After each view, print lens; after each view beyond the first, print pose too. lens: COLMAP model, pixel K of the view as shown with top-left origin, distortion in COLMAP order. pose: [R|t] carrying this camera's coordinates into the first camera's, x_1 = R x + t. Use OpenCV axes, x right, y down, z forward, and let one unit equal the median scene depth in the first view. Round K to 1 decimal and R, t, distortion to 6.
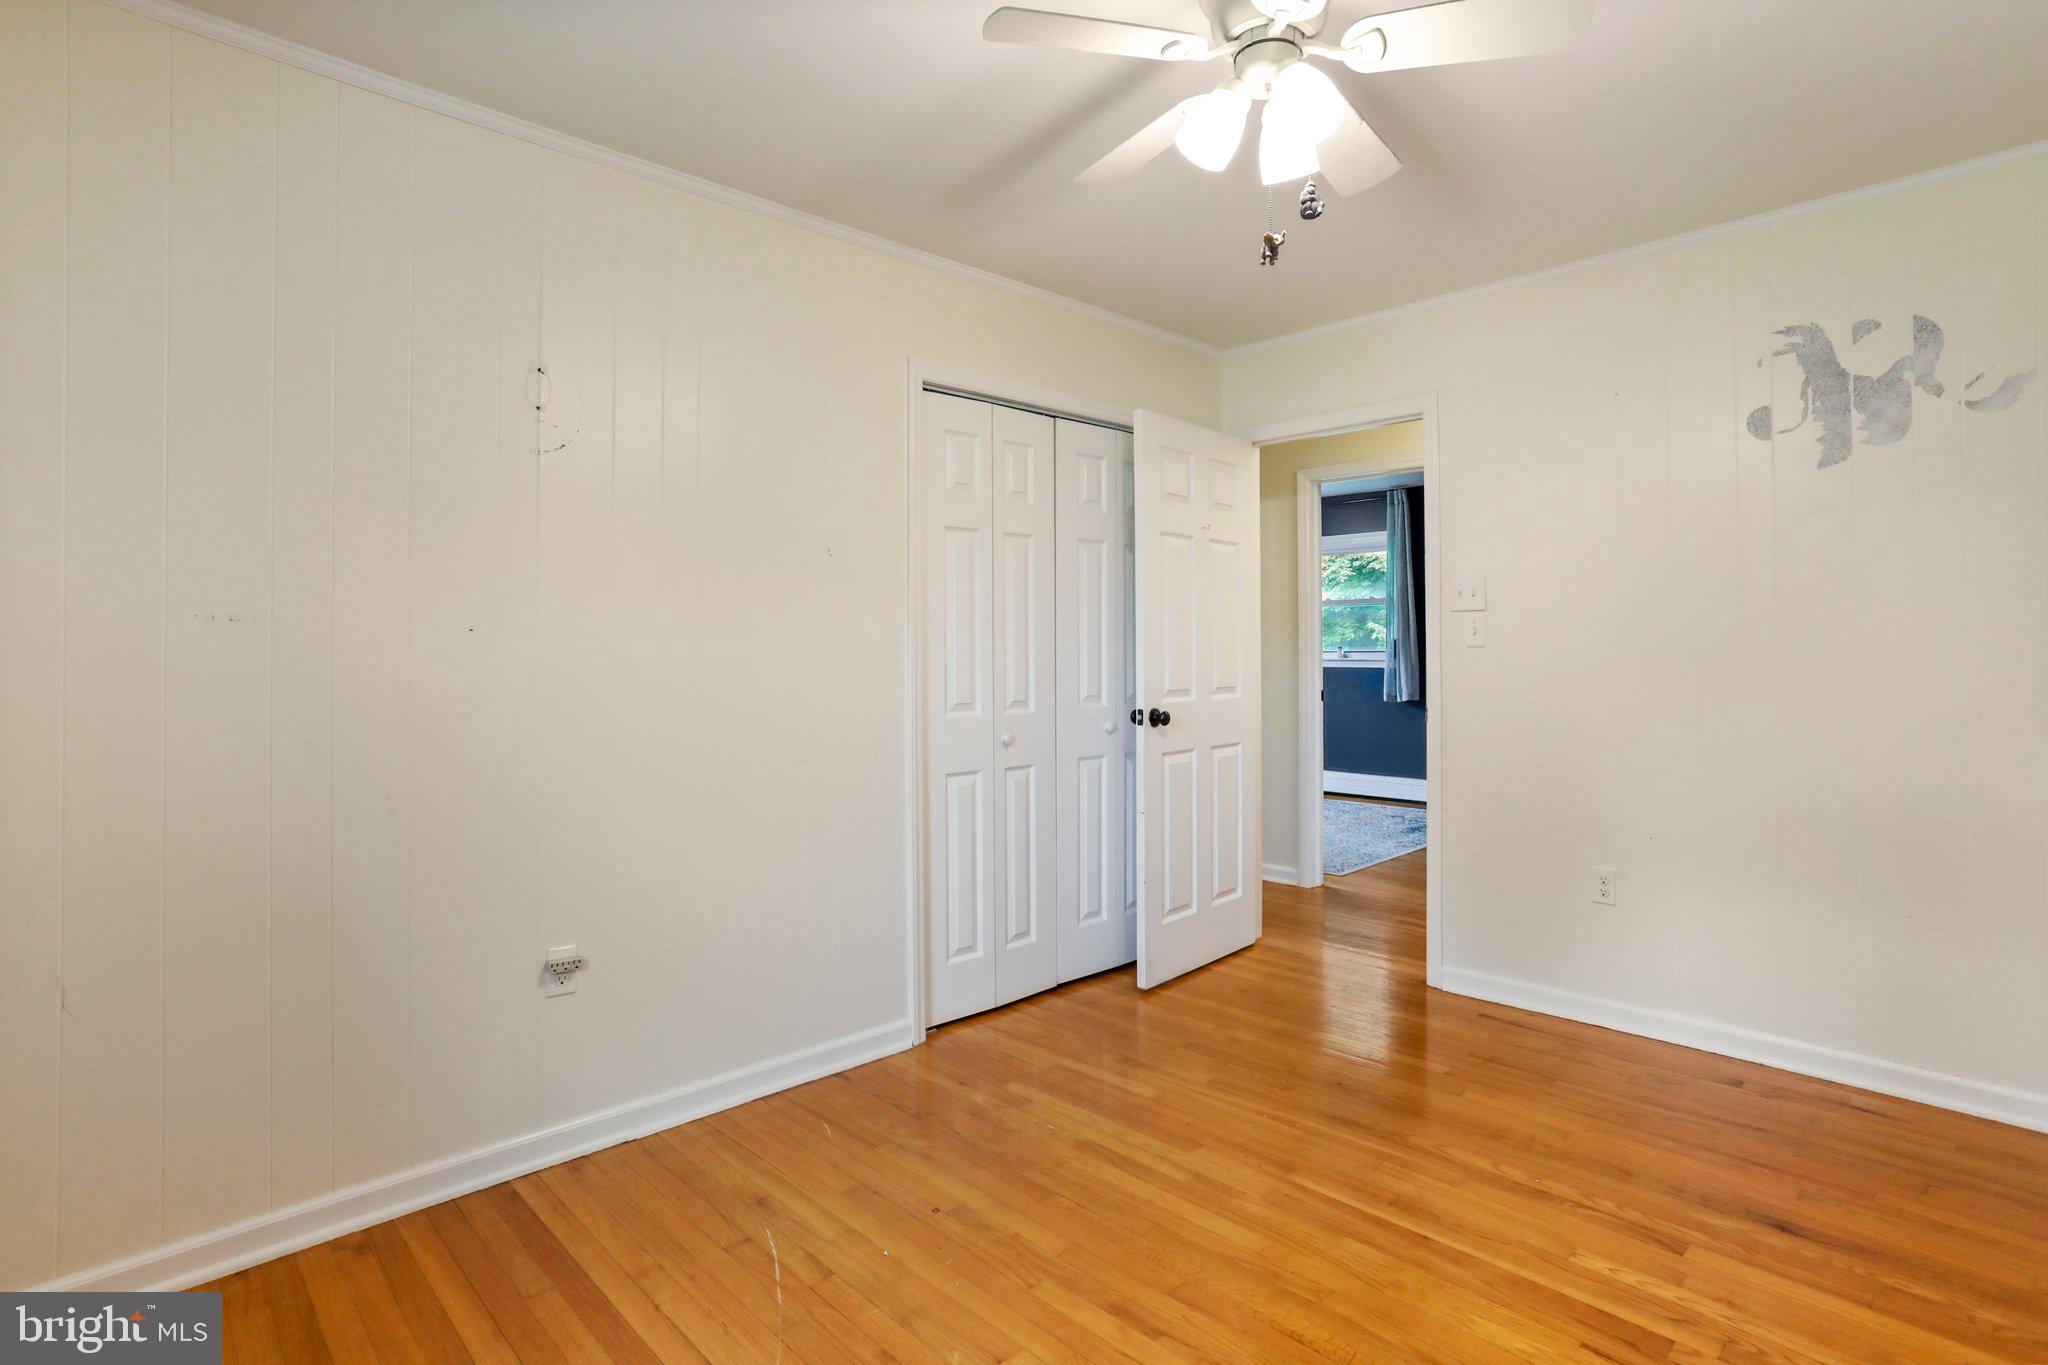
lens RADIAL K [[1007.3, 0, 1037.3], [0, 1007.3, 638.5], [0, 0, 1]] dist [-0.050831, 0.027106]
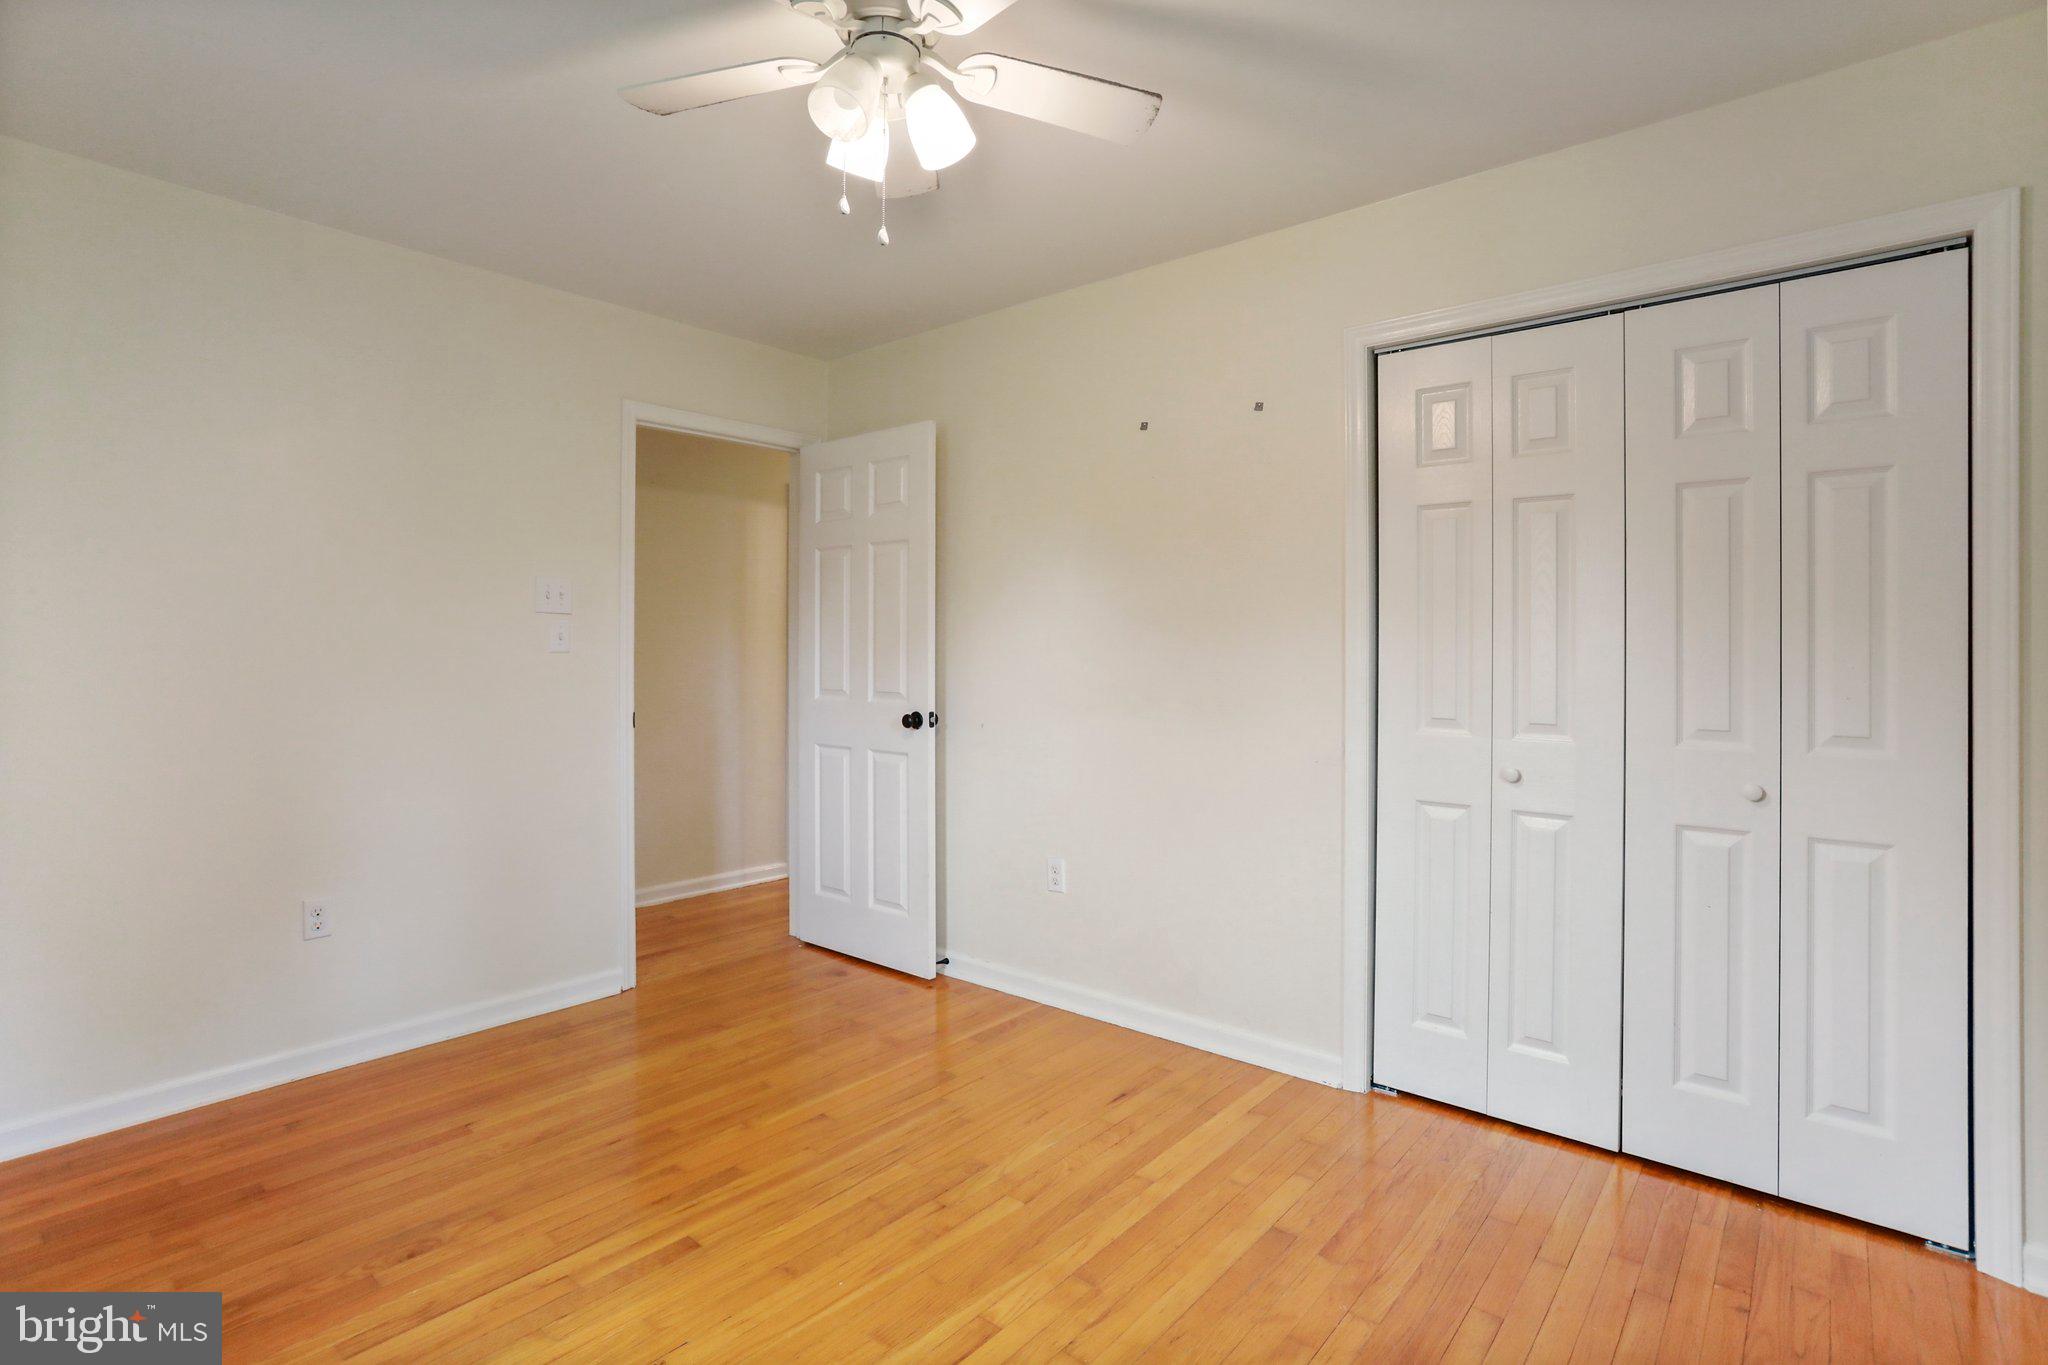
lens RADIAL K [[1007.3, 0, 1037.3], [0, 1007.3, 638.5], [0, 0, 1]] dist [-0.050831, 0.027106]
pose [[0.129498, 0.002534, -0.991576, 0.962716], [0.008694, 0.999955, 0.003691, -0.009512], [0.991542, -0.009099, 0.129470, 0.799337]]
